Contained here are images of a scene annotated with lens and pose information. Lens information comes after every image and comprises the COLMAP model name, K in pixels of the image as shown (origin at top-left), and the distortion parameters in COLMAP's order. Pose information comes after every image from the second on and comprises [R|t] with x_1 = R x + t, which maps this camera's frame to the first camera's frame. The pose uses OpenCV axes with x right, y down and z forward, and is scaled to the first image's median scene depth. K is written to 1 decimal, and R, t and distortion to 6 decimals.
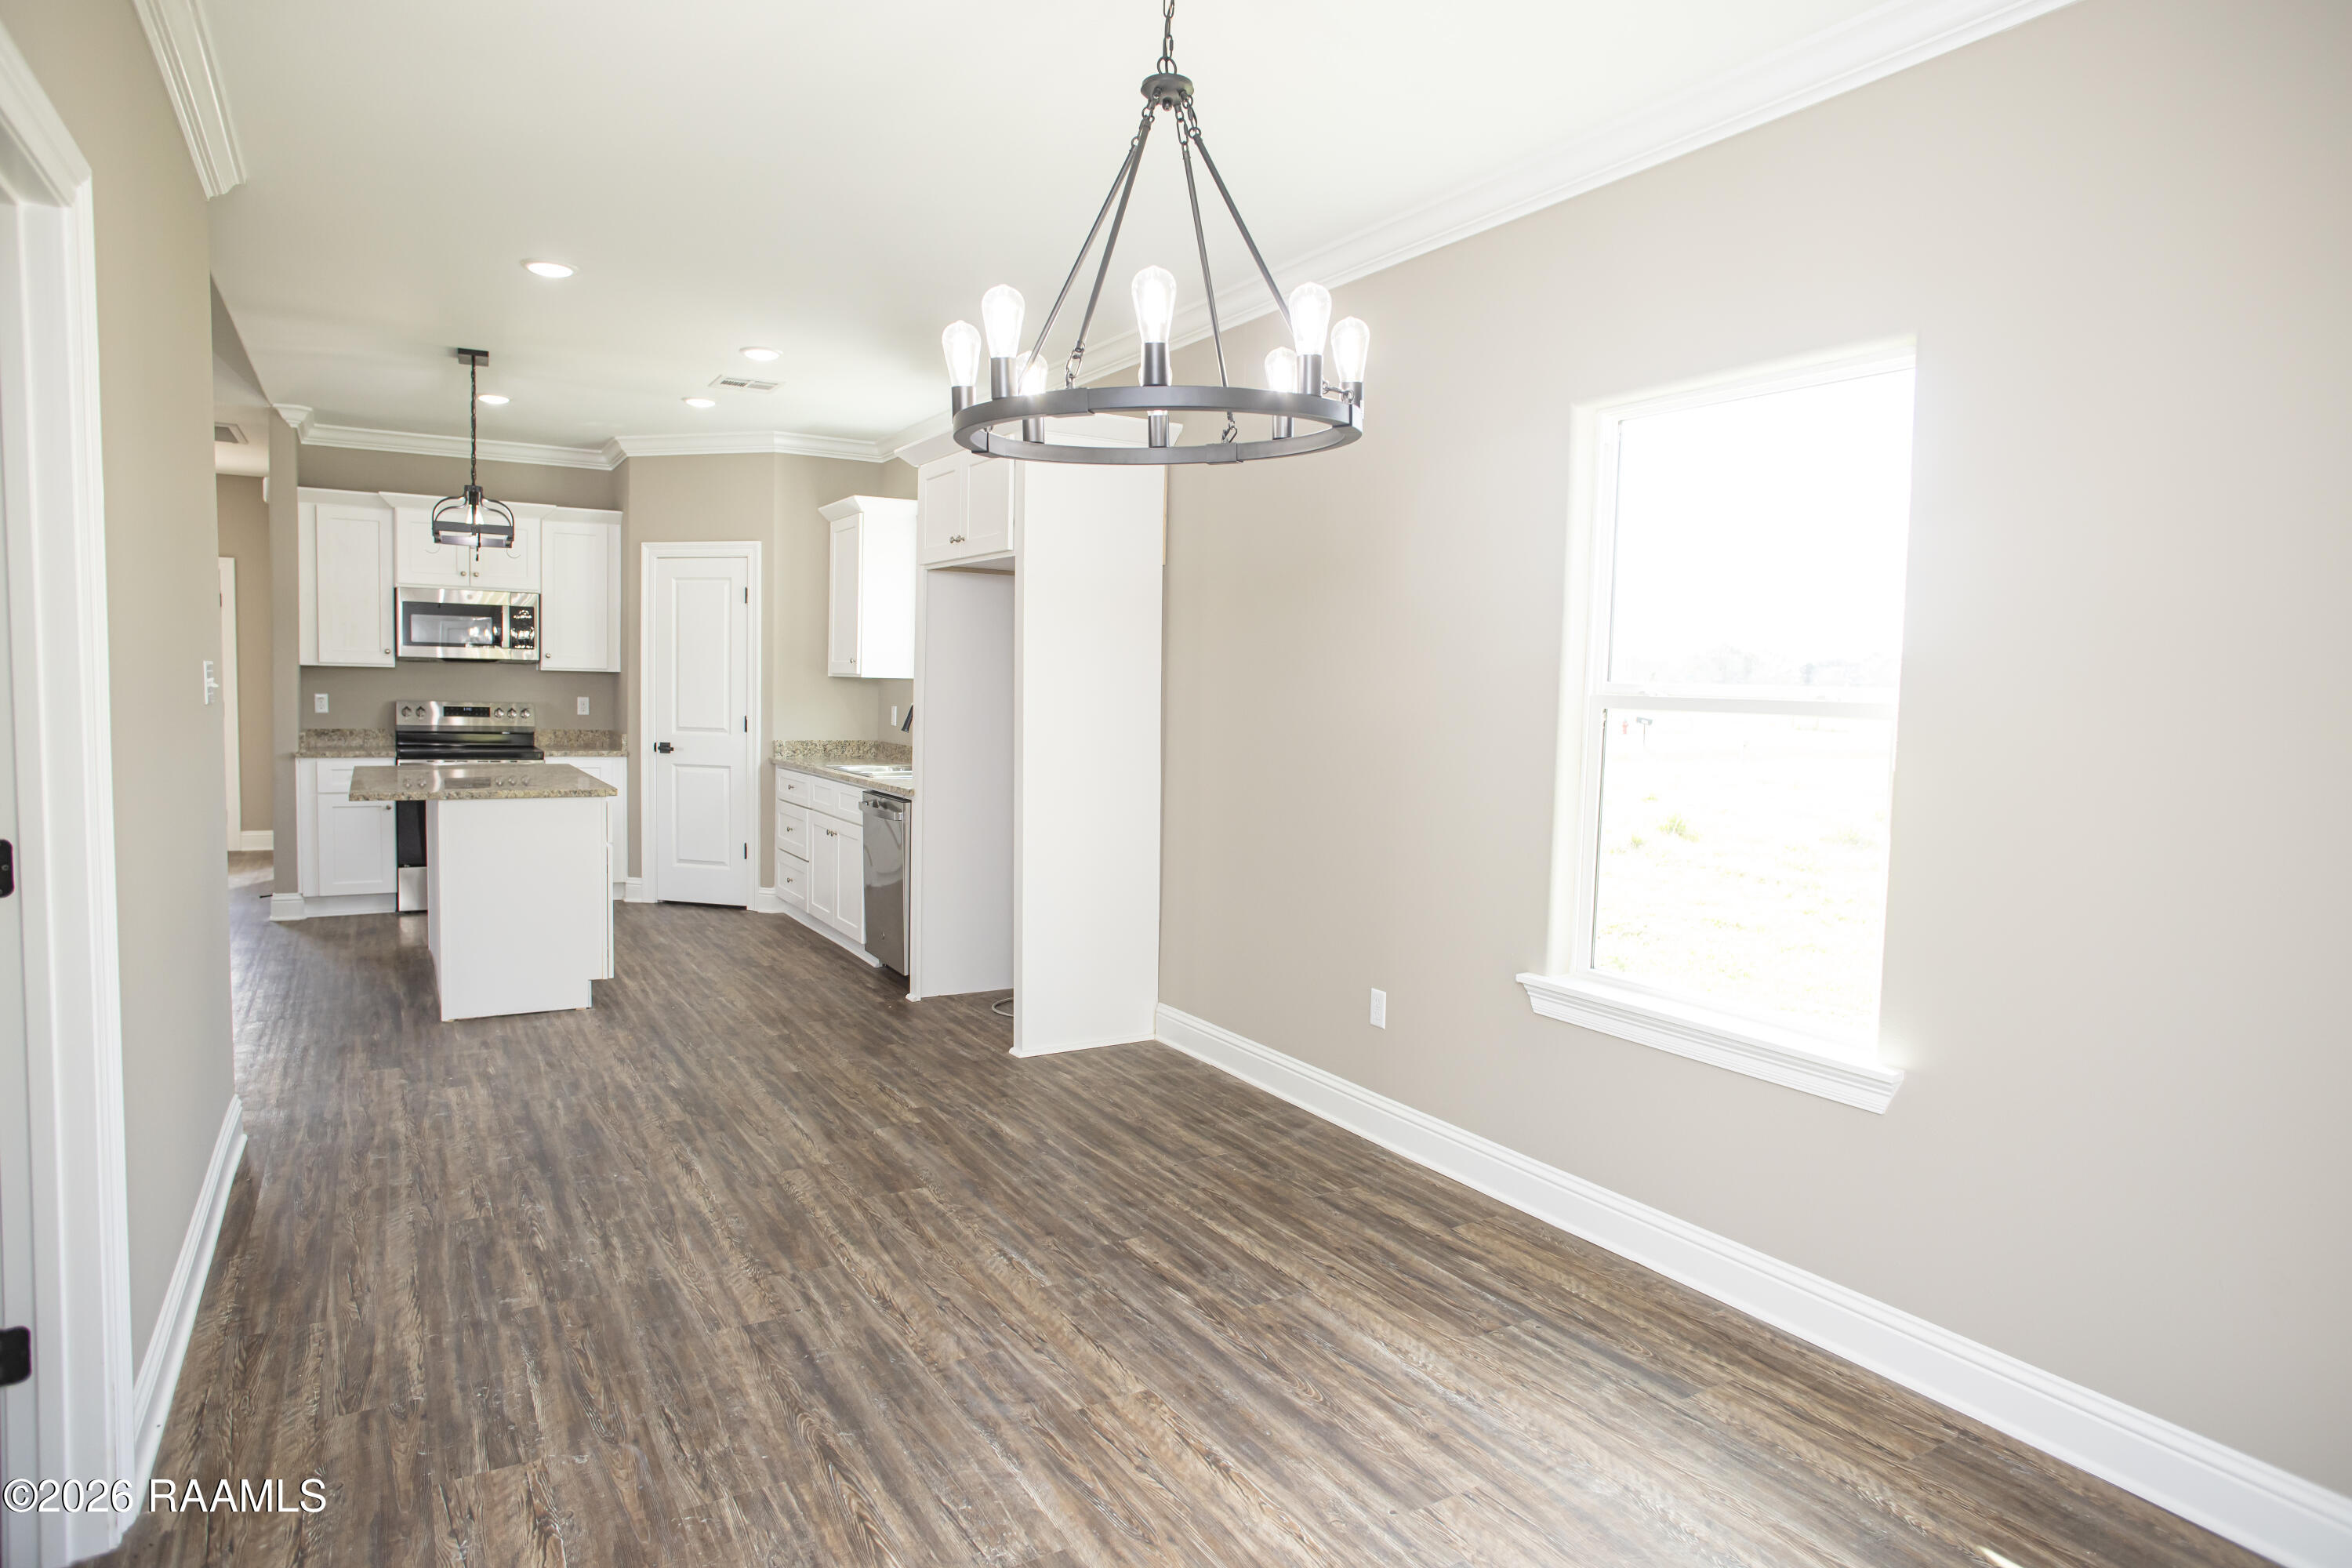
lens RADIAL K [[1390.9, 0, 1134.9], [0, 1390.9, 765.5], [0, 0, 1]] dist [-0.009957, 0.005726]
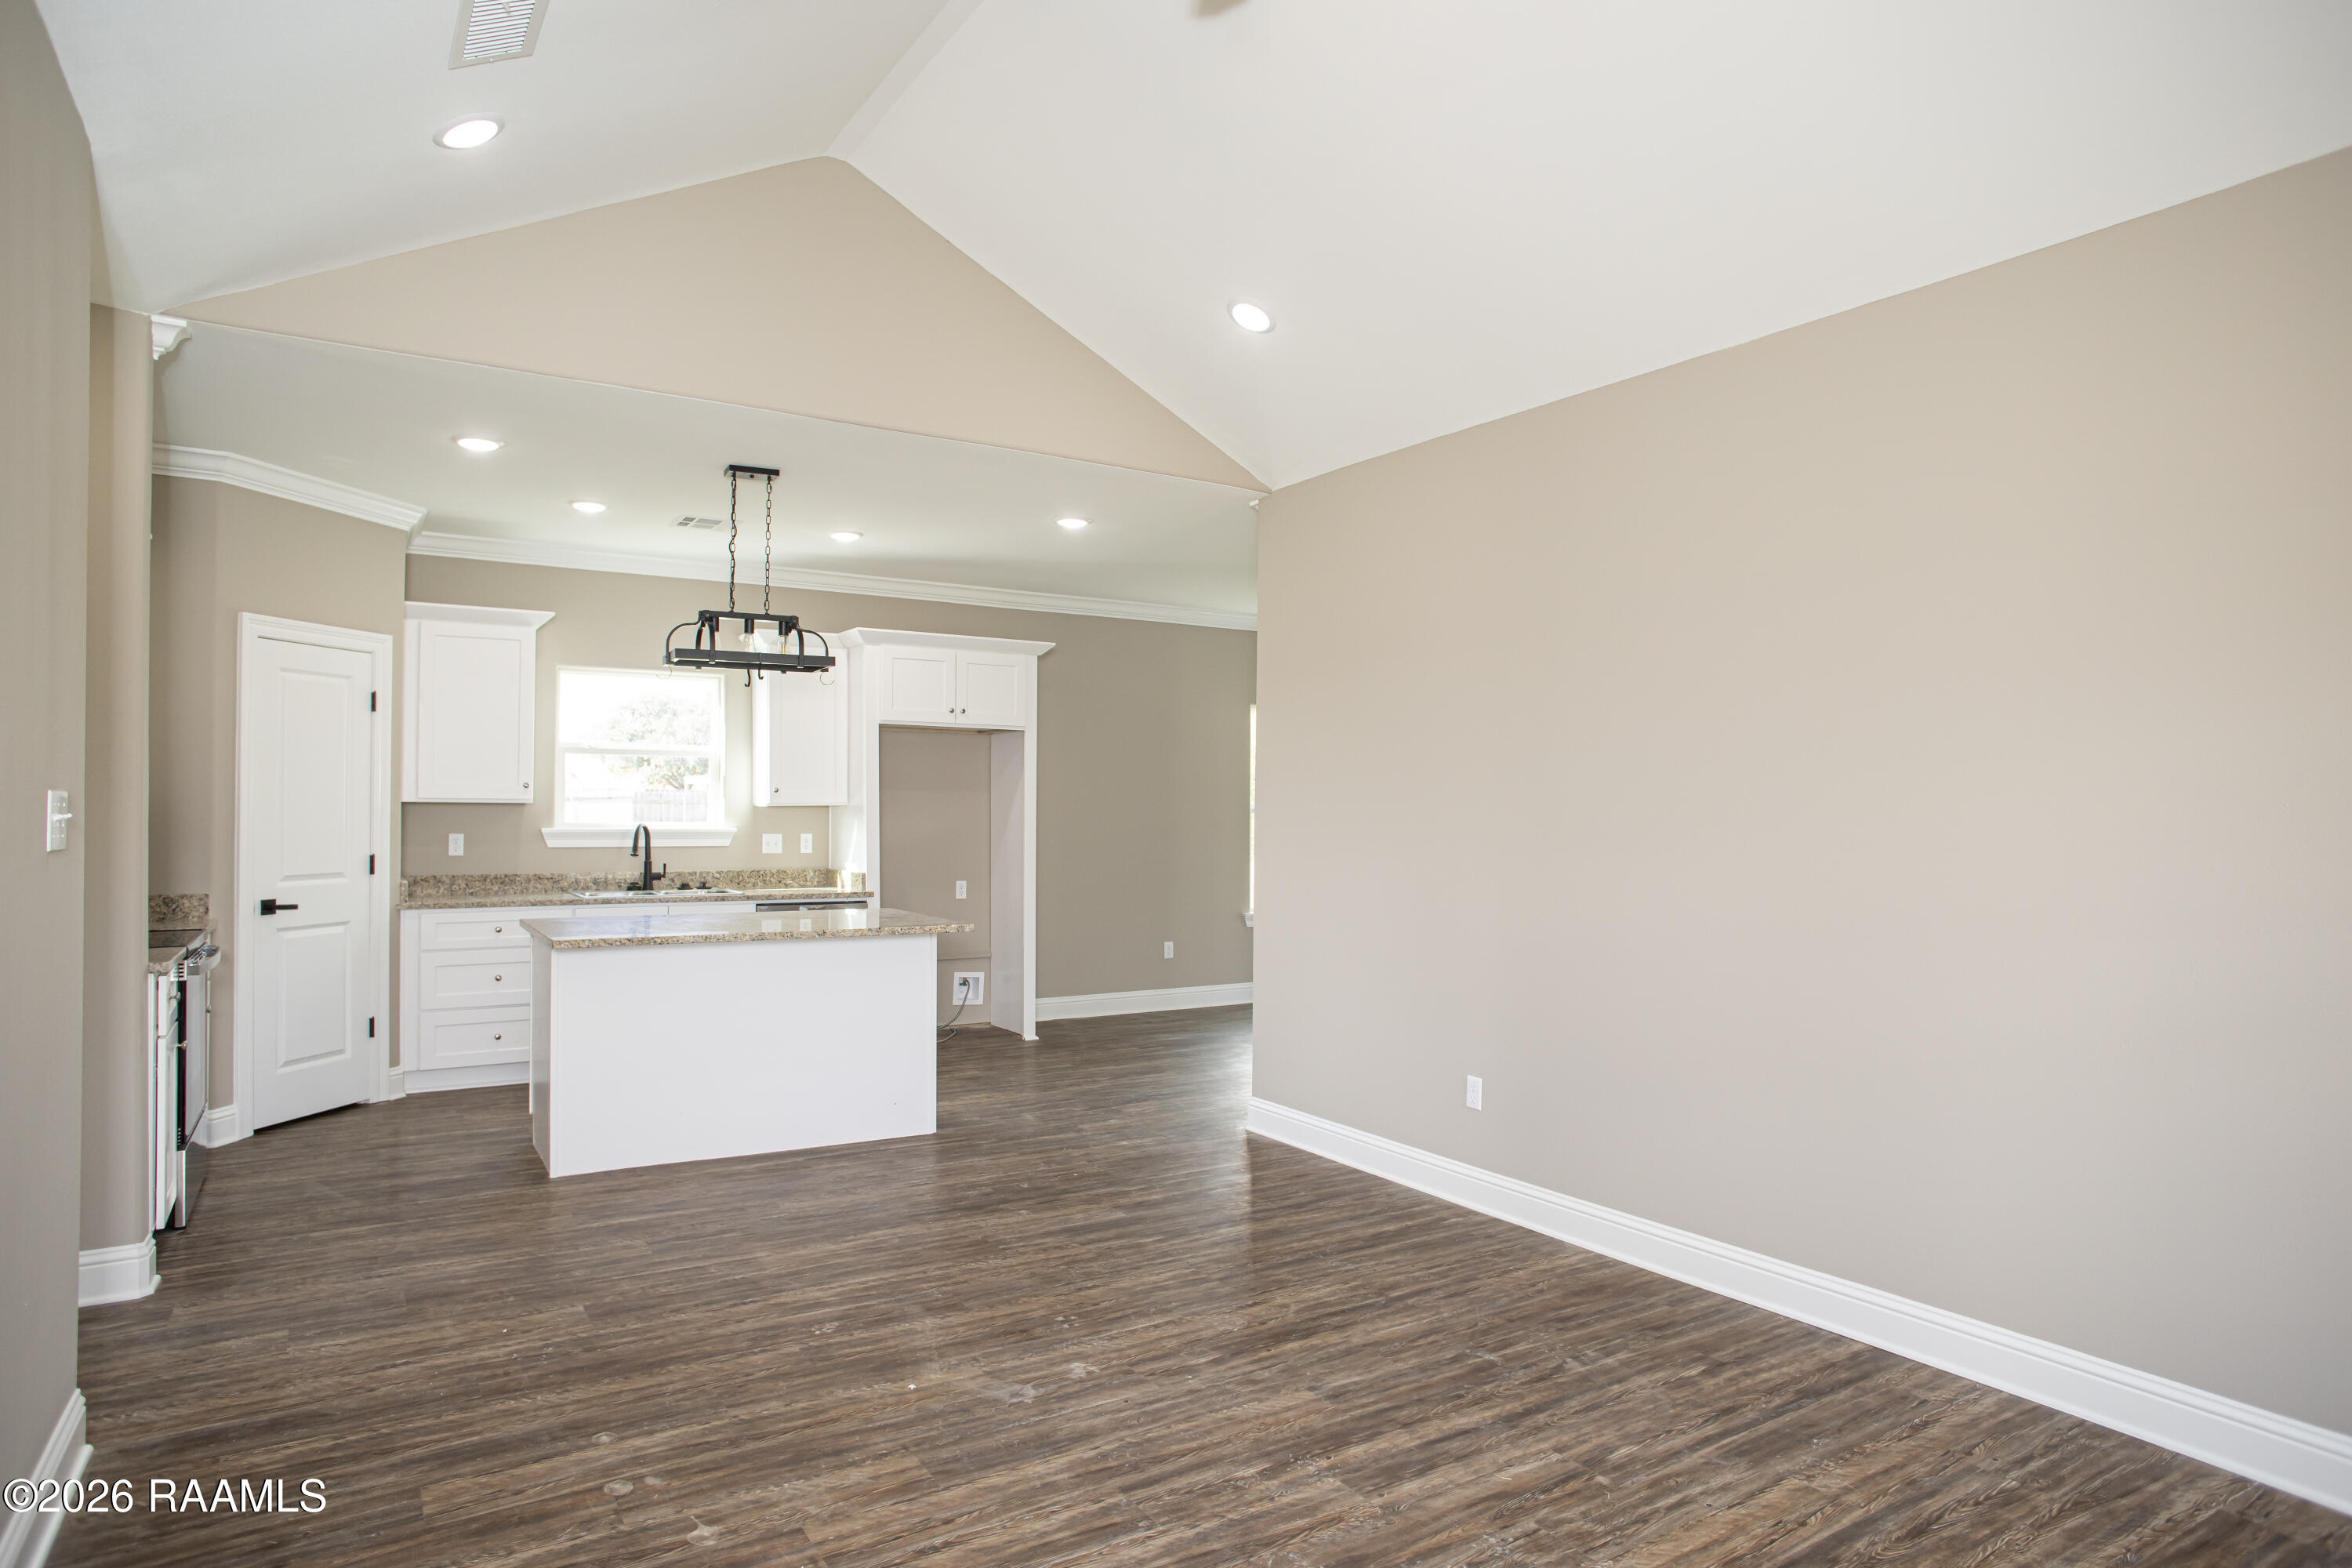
lens RADIAL K [[1355.9, 0, 1188.0], [0, 1355.9, 831.0], [0, 0, 1]] dist [-0.073295, 0.051075]
pose [[-0.075553, -0.039688, 0.996352, -1.047894], [0.049767, 0.997812, 0.043520, -0.058091], [-0.995899, 0.052873, -0.073412, 0.590243]]
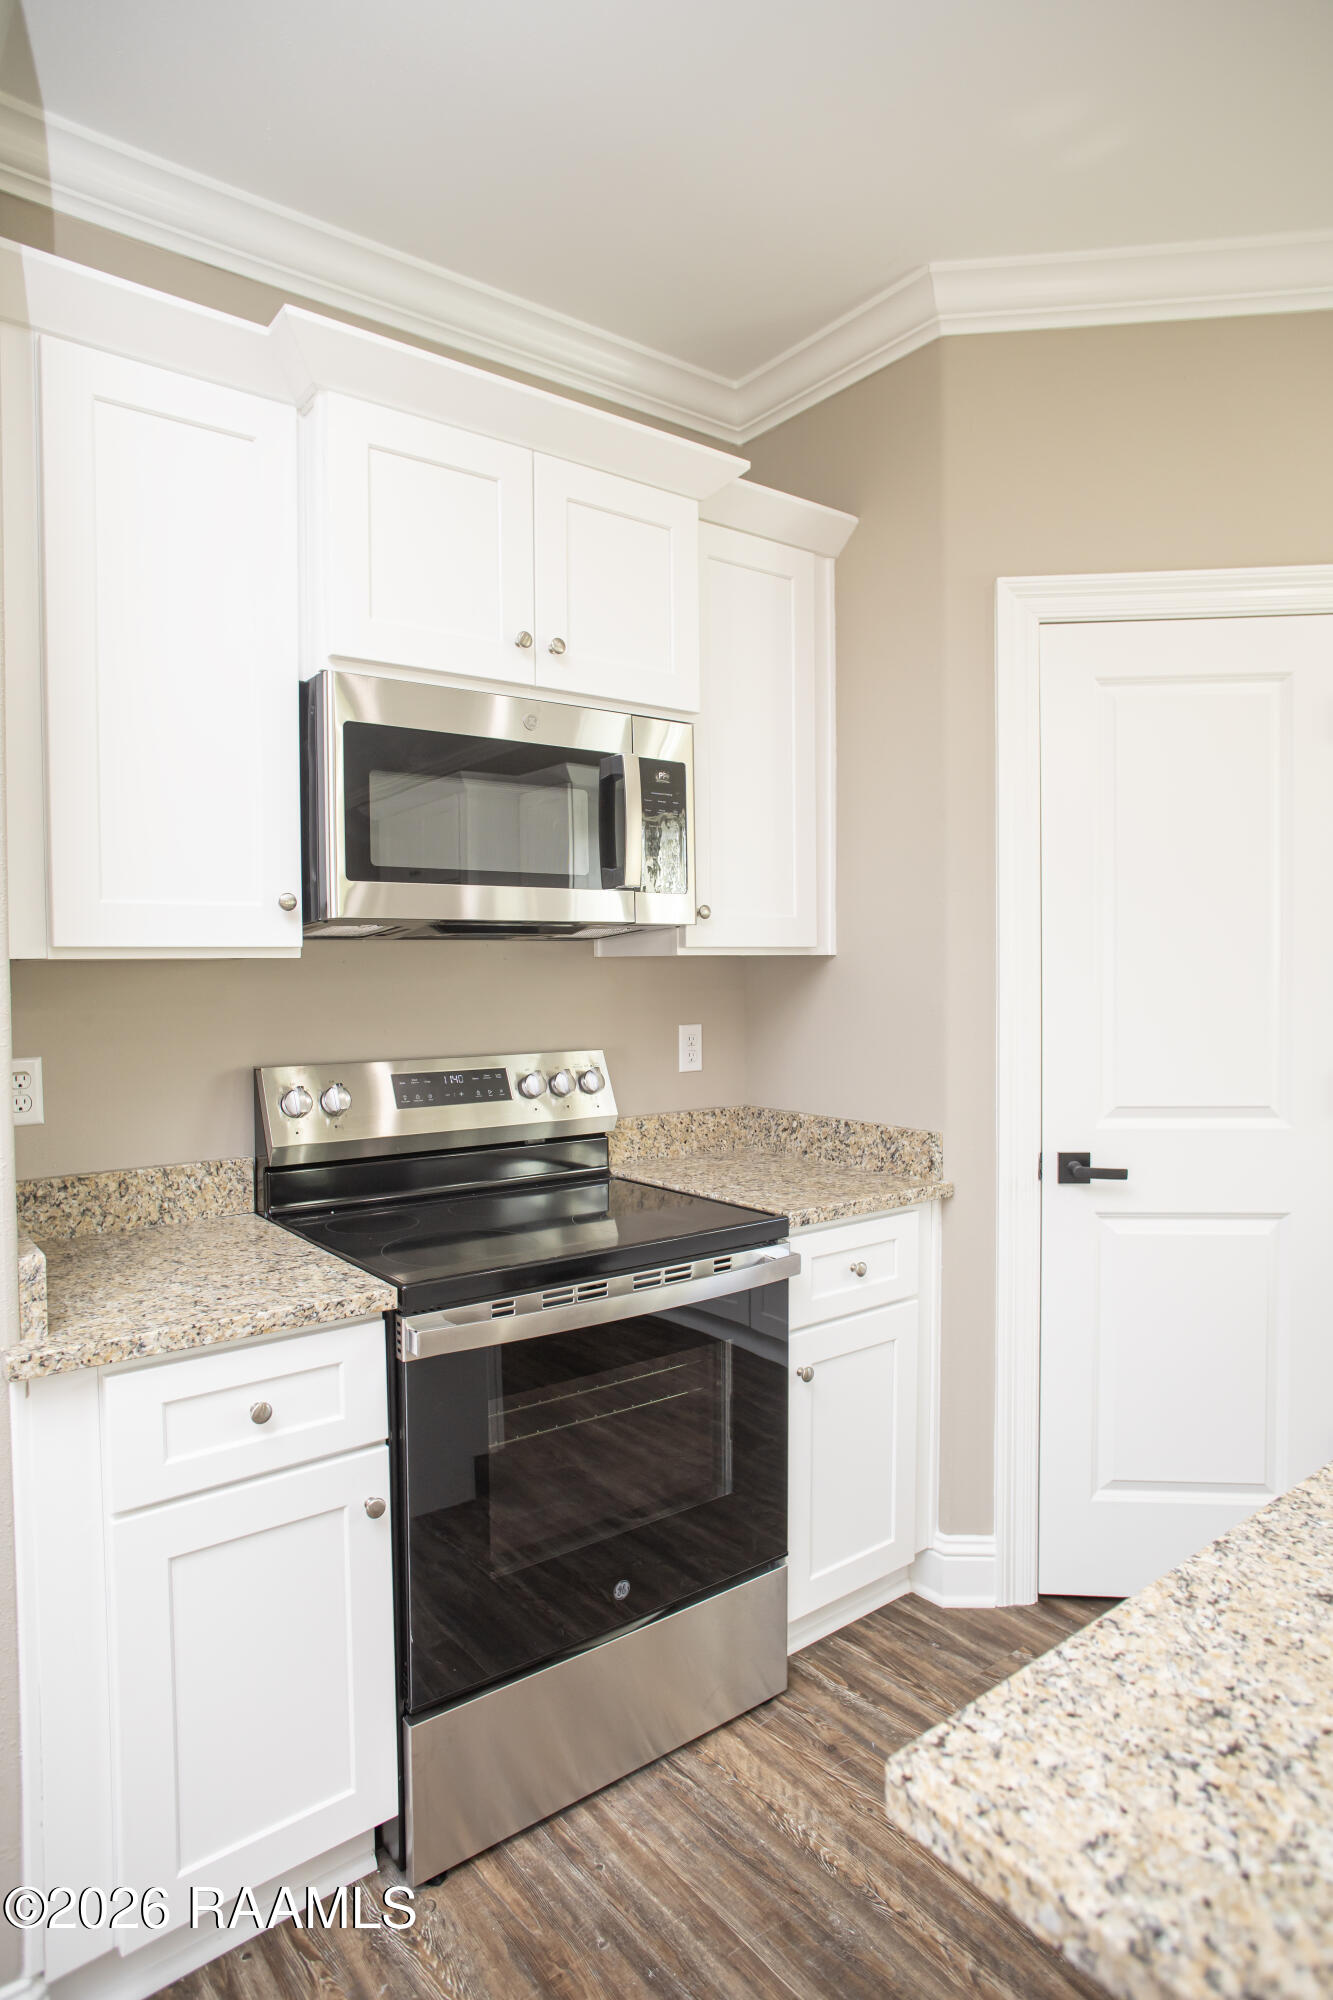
lens RADIAL K [[1153.0, 0, 653.2], [0, 1153.0, 1001.0], [0, 0, 1]] dist [-0.073295, 0.051075]
pose [[0.987968, -0.035470, 0.150538, -0.487921], [0.039289, 0.998975, -0.022472, -0.052990], [-0.149586, 0.028116, 0.988349, 0.740930]]
